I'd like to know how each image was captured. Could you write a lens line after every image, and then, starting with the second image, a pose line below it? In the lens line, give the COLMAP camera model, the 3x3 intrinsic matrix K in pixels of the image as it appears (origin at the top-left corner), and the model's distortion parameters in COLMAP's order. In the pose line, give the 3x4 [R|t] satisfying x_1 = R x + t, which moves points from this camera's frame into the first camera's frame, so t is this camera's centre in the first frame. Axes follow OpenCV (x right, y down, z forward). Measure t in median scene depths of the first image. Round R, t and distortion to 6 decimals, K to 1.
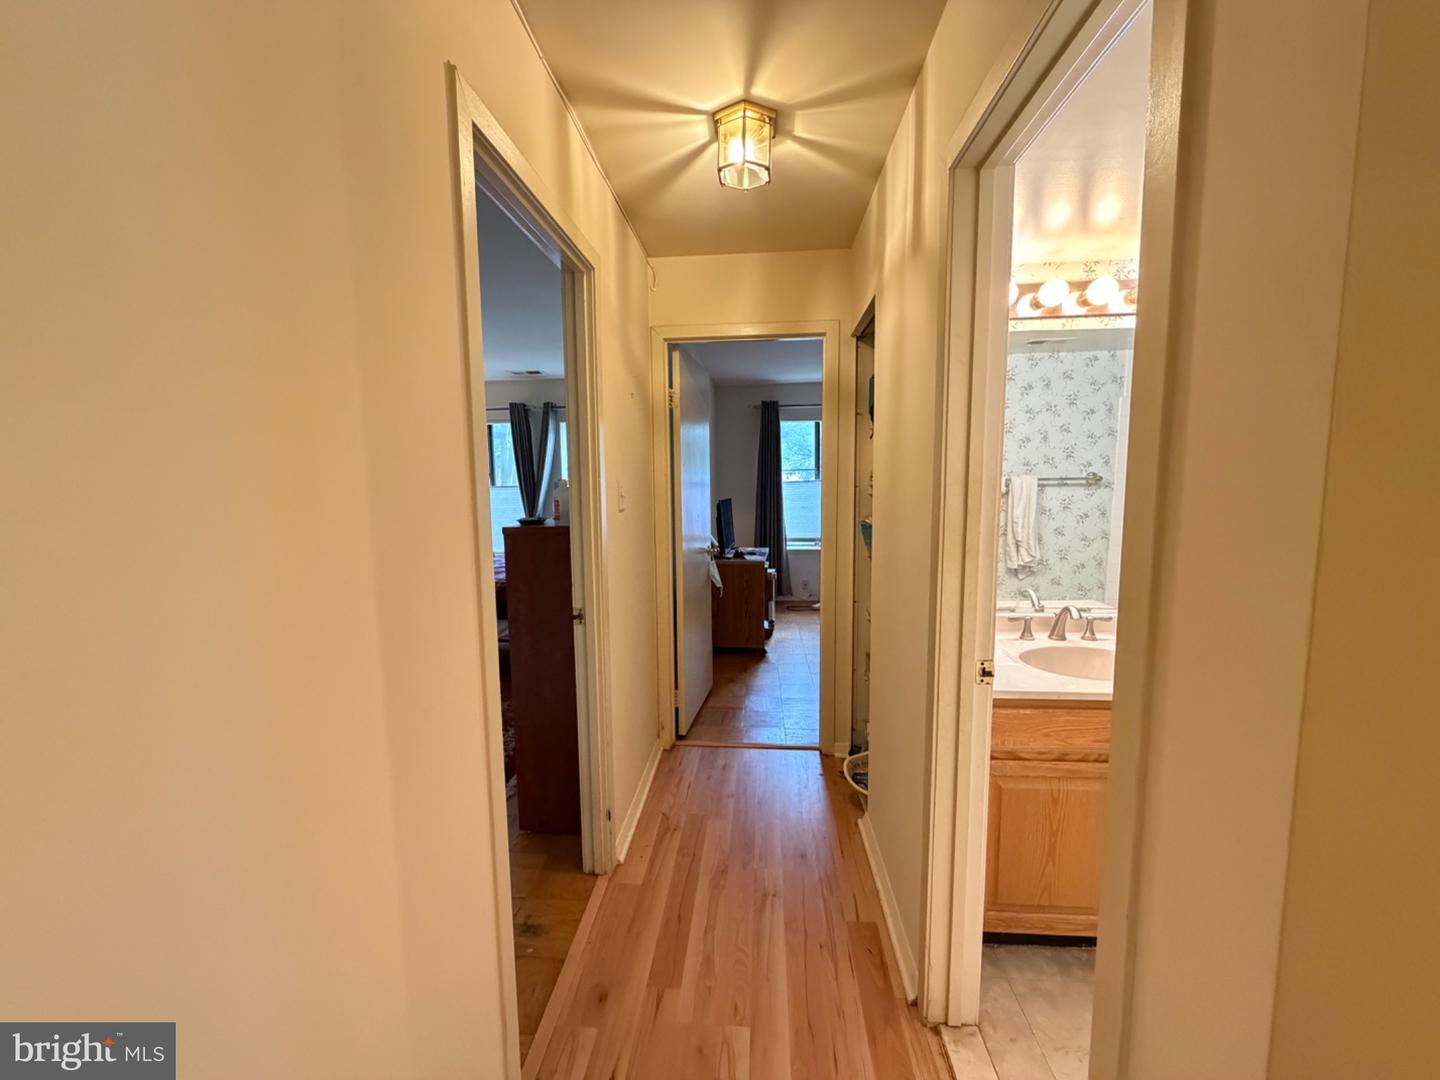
lens RADIAL K [[573.4, 0, 711.0], [0, 573.4, 539.3], [0, 0, 1]] dist [-0.001396, -0.000199]
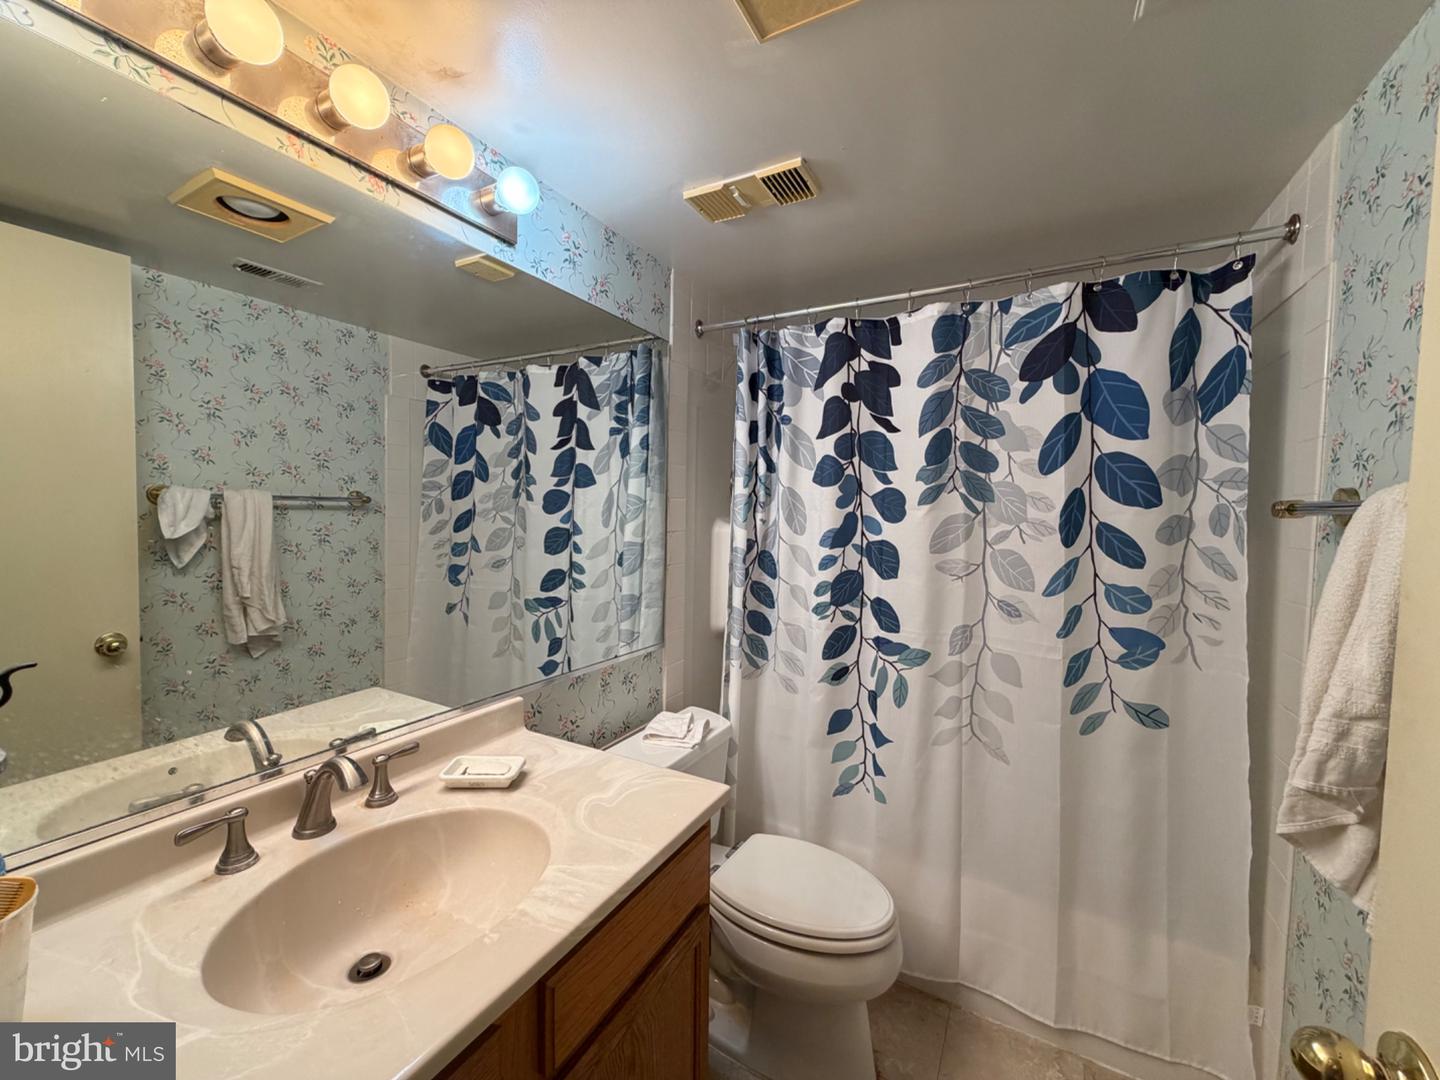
lens RADIAL K [[573.4, 0, 708.3], [0, 573.4, 538.9], [0, 0, 1]] dist [-0.001396, -0.000199]
pose [[0.417227, -0.023075, 0.908509, 0.194613], [0.077314, 0.996955, -0.010185, -0.015415], [-0.905508, 0.074490, 0.417740, 0.304181]]
